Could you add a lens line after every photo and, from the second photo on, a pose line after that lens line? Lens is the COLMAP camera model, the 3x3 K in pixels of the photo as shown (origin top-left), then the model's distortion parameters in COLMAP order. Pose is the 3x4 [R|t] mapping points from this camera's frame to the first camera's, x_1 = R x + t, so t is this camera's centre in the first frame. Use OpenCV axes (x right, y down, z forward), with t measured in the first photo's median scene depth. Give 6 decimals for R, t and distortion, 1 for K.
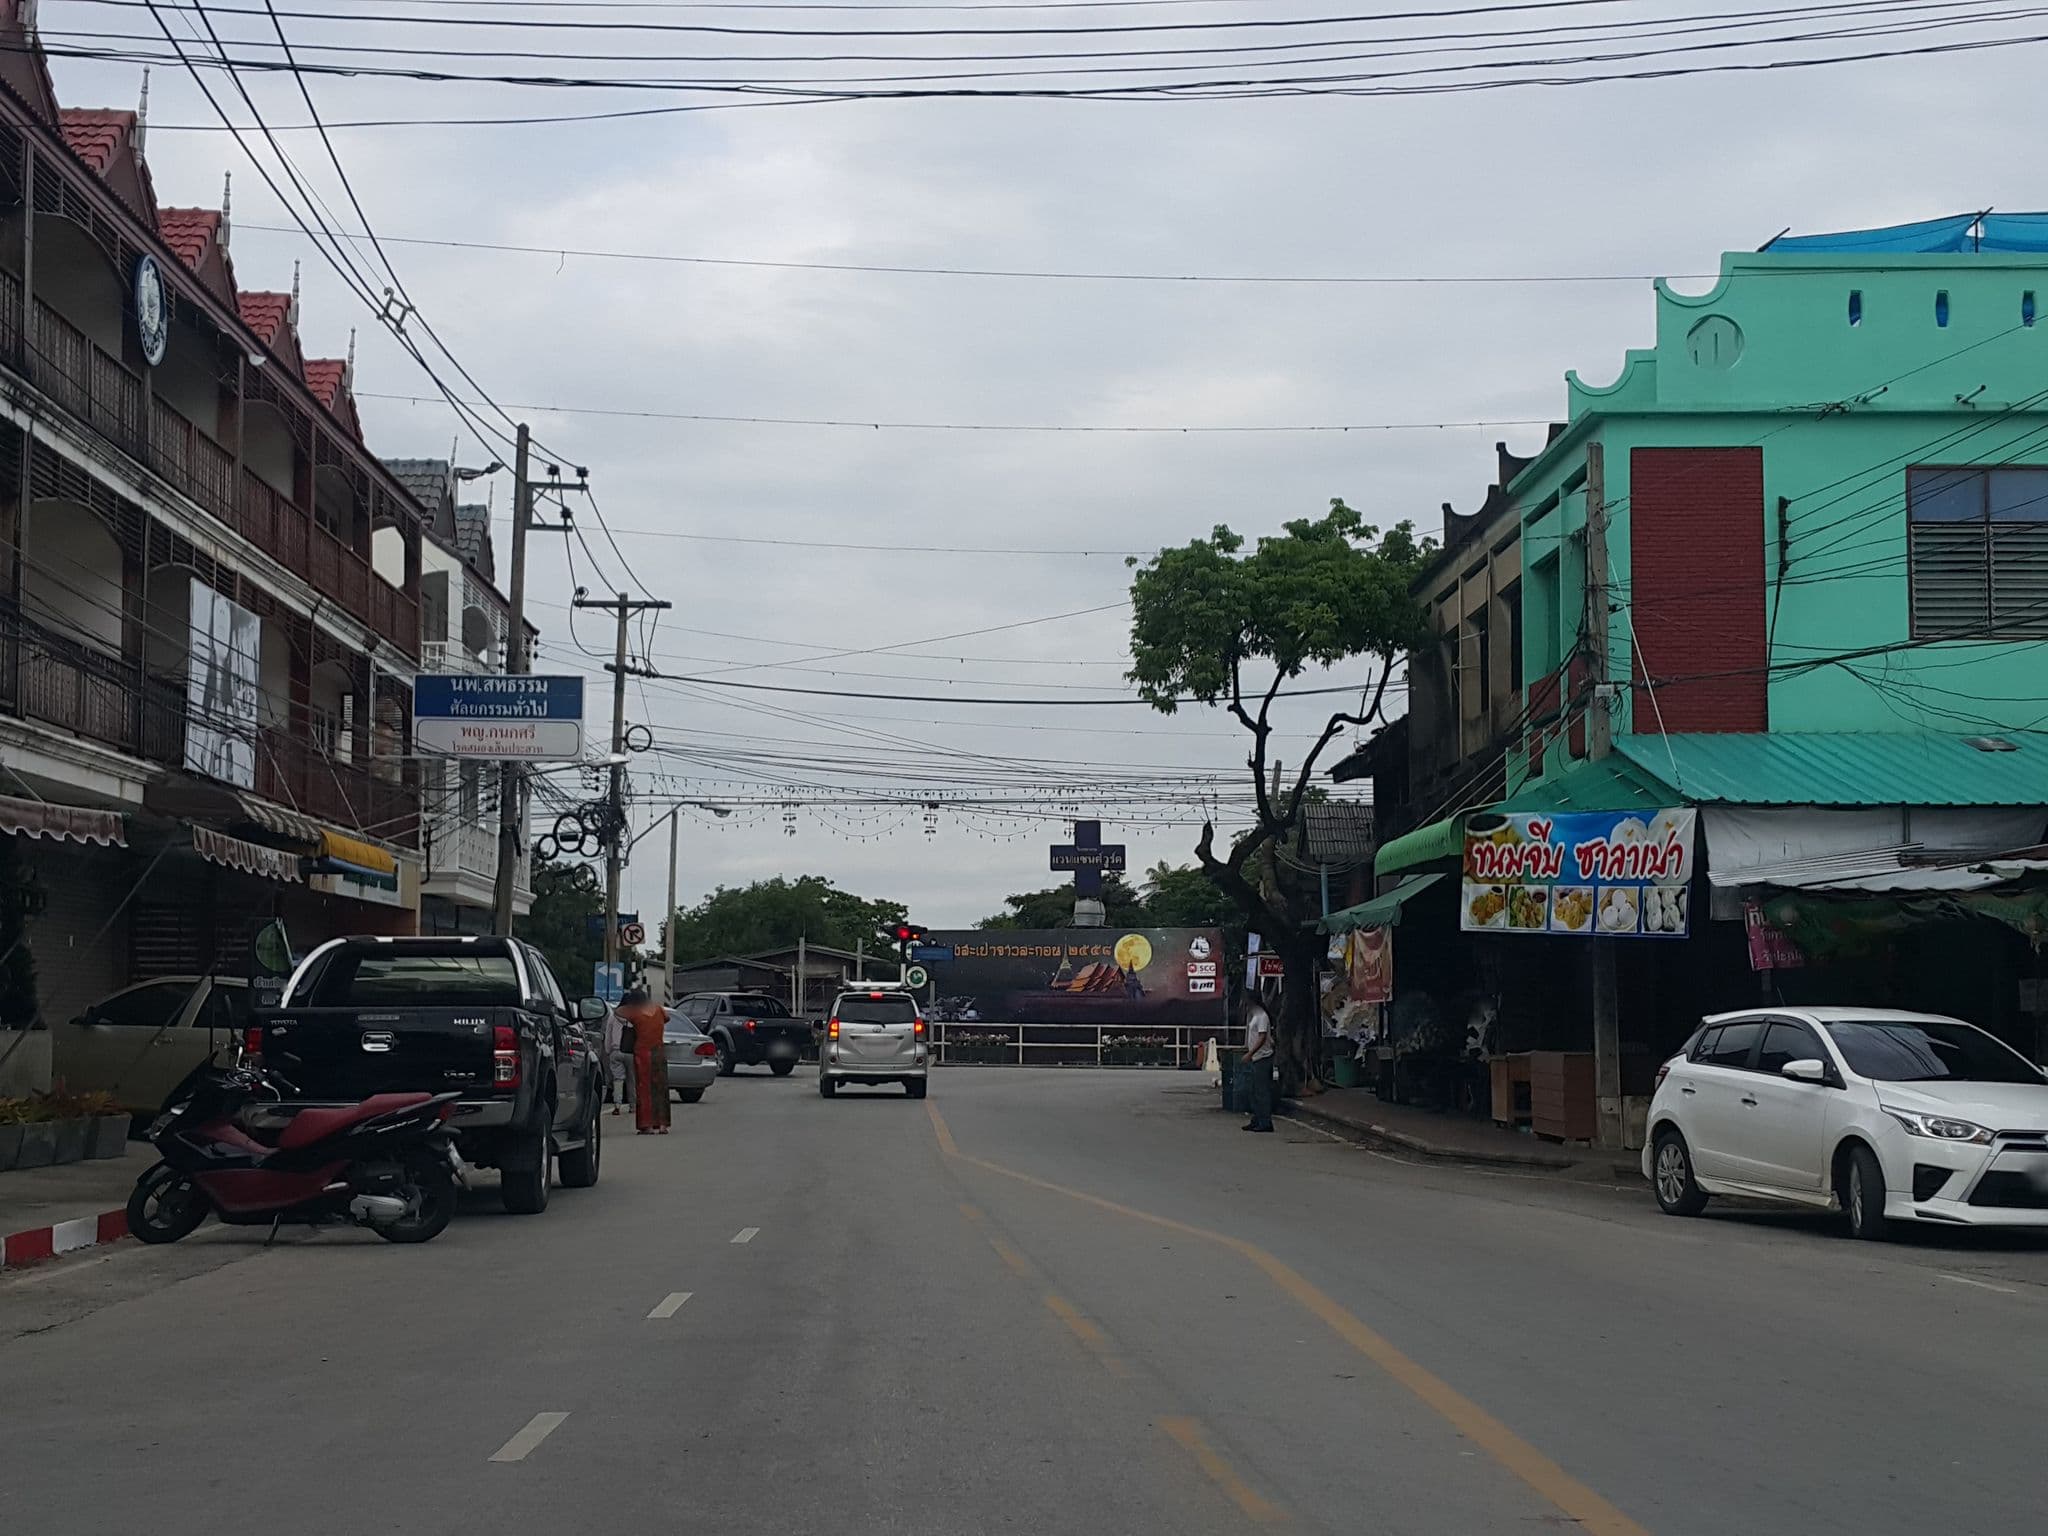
lens RADIAL K [[3233.9, 0, 1072.9], [0, 3233.9, 769.2], [0, 0, 1]] dist [0.807223, -0.016679]
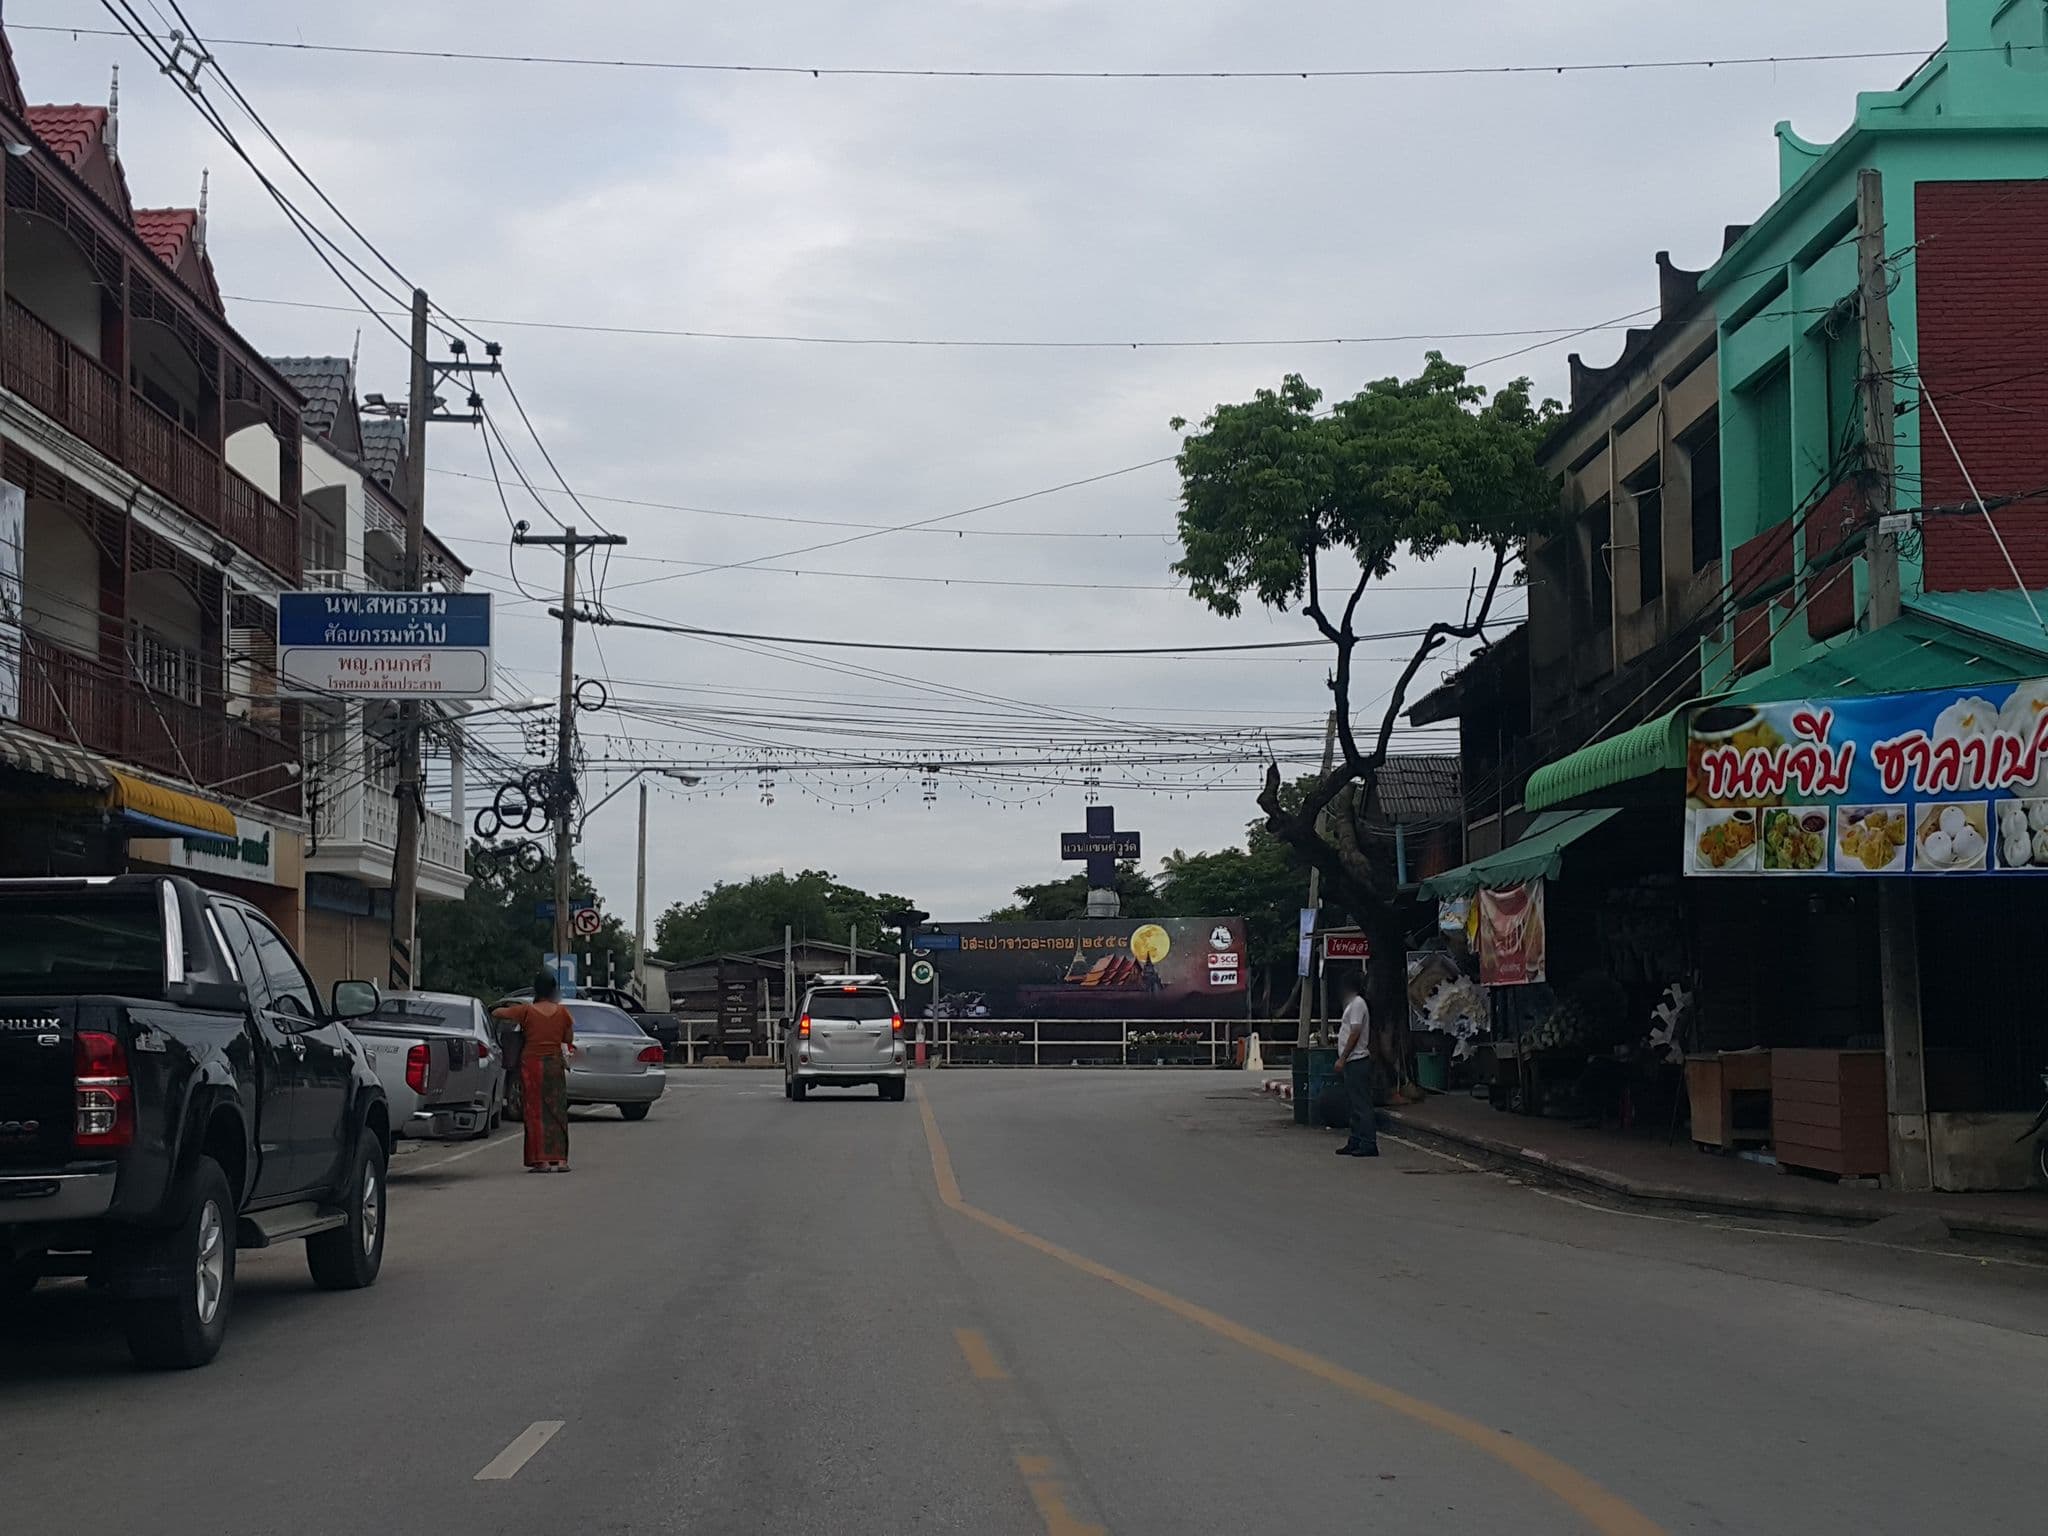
lens RADIAL K [[2369.8, 0, 1056.9], [0, 2369.8, 810.8], [0, 0, 1]] dist [0.555241, -0.740620]
pose [[0.999916, -0.012895, 0.001601, -0.012423], [0.012911, 0.999859, -0.010768, 0.032911], [-0.001462, 0.010788, 0.999941, 0.405210]]
